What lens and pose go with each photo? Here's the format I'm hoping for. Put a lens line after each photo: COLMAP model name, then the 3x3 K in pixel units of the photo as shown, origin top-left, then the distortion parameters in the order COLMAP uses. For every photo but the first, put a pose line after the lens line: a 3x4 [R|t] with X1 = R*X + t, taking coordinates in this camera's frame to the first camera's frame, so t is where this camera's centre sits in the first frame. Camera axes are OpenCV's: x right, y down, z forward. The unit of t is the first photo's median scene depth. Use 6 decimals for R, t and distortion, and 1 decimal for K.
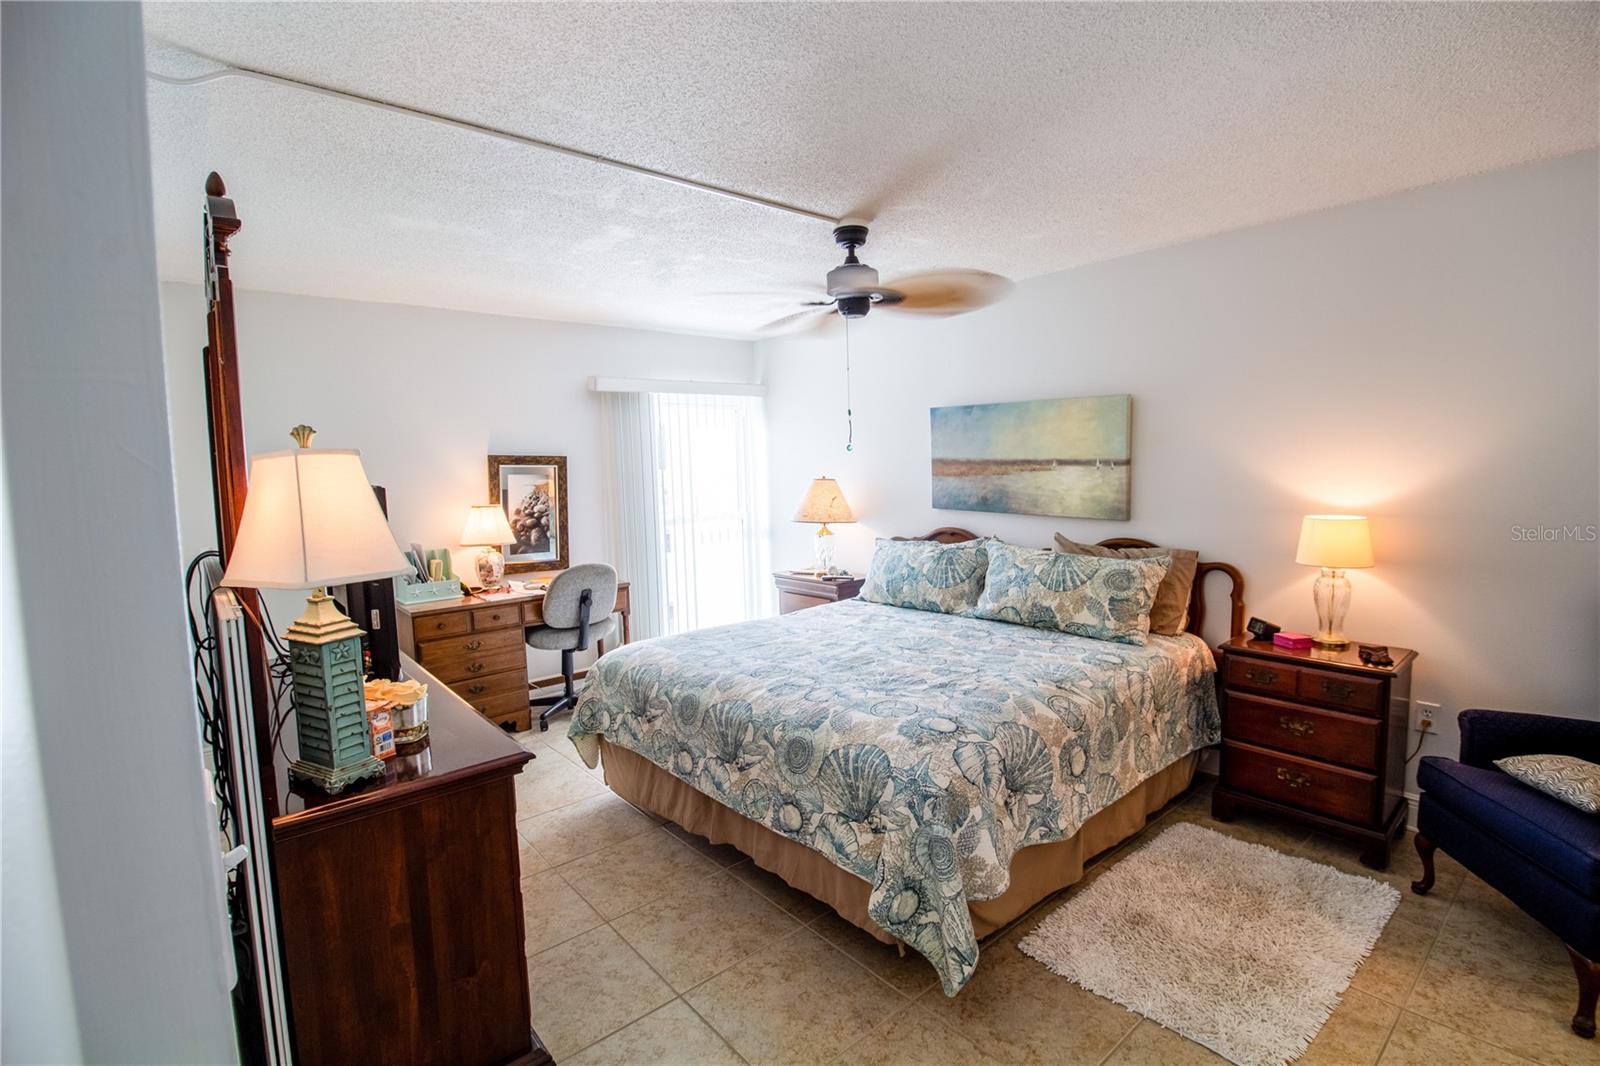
lens RADIAL K [[753.8, 0, 800.0], [0, 753.8, 533.0], [0, 0, 1]] dist [-0.000041, -0.000260]
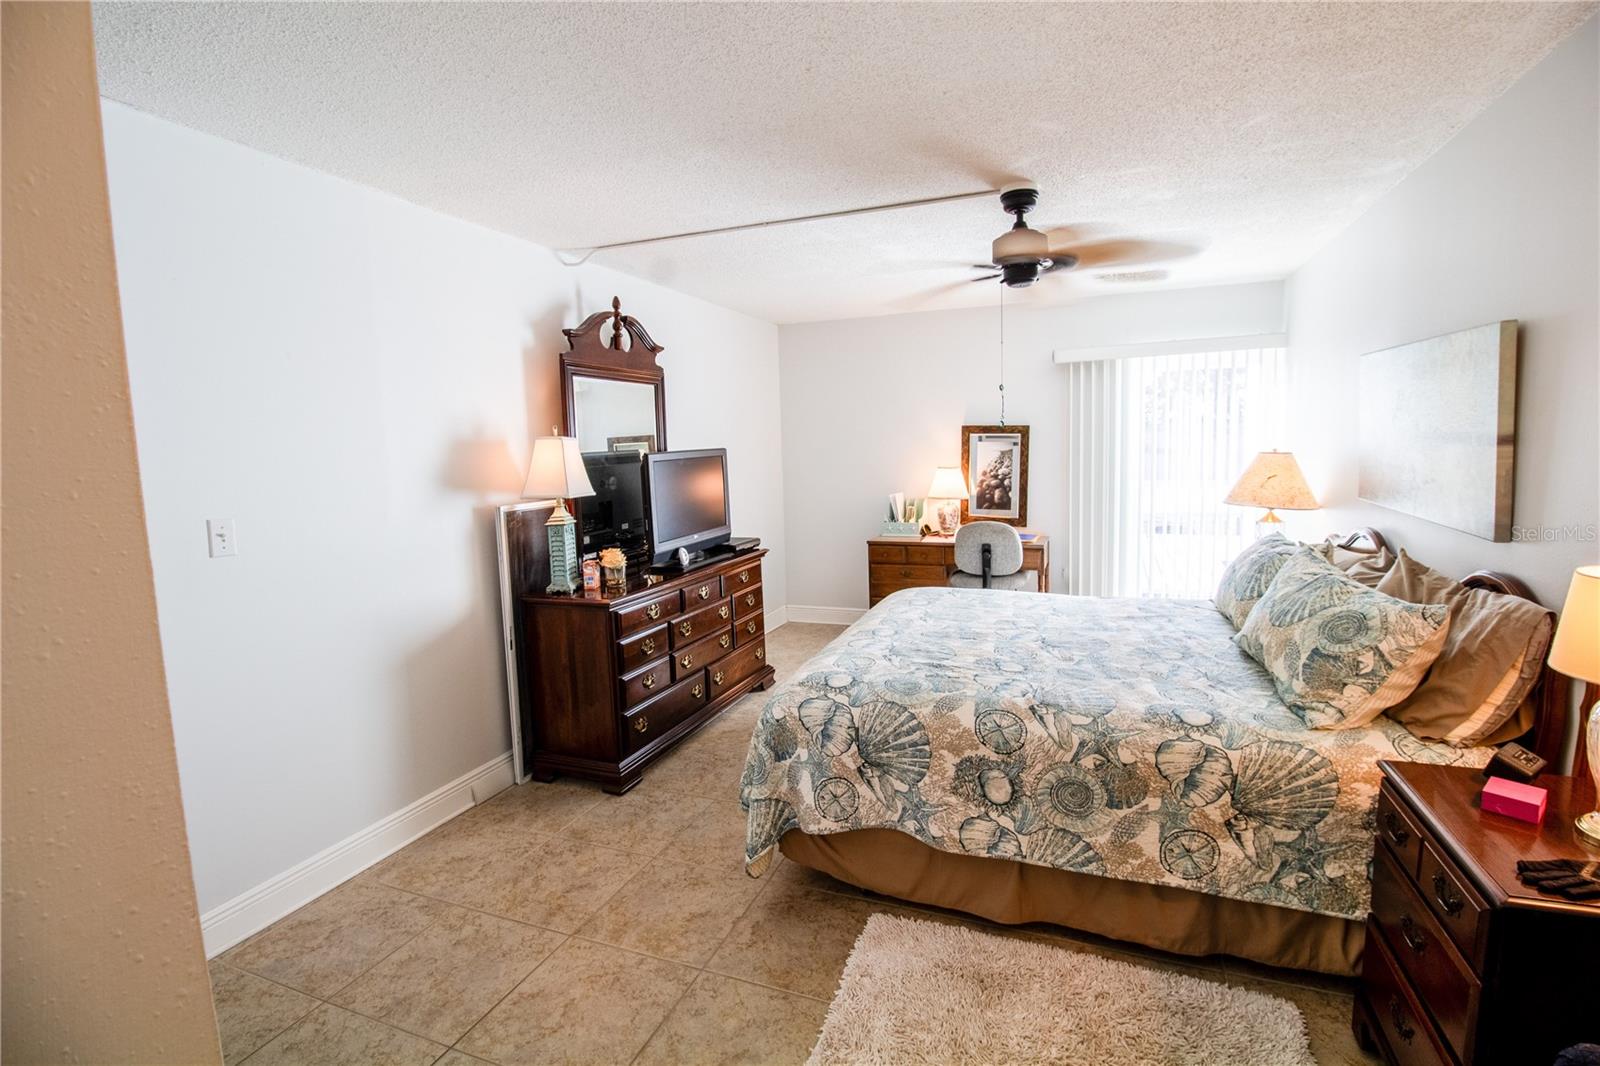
lens RADIAL K [[734.4, 0, 800.0], [0, 734.4, 533.0], [0, 0, 1]] dist [0.000087, -0.000176]
pose [[0.465909, 0.123266, -0.876204, 0.808006], [-0.069929, 0.992281, 0.102412, -0.052030], [0.882065, 0.013558, 0.470933, 0.323505]]
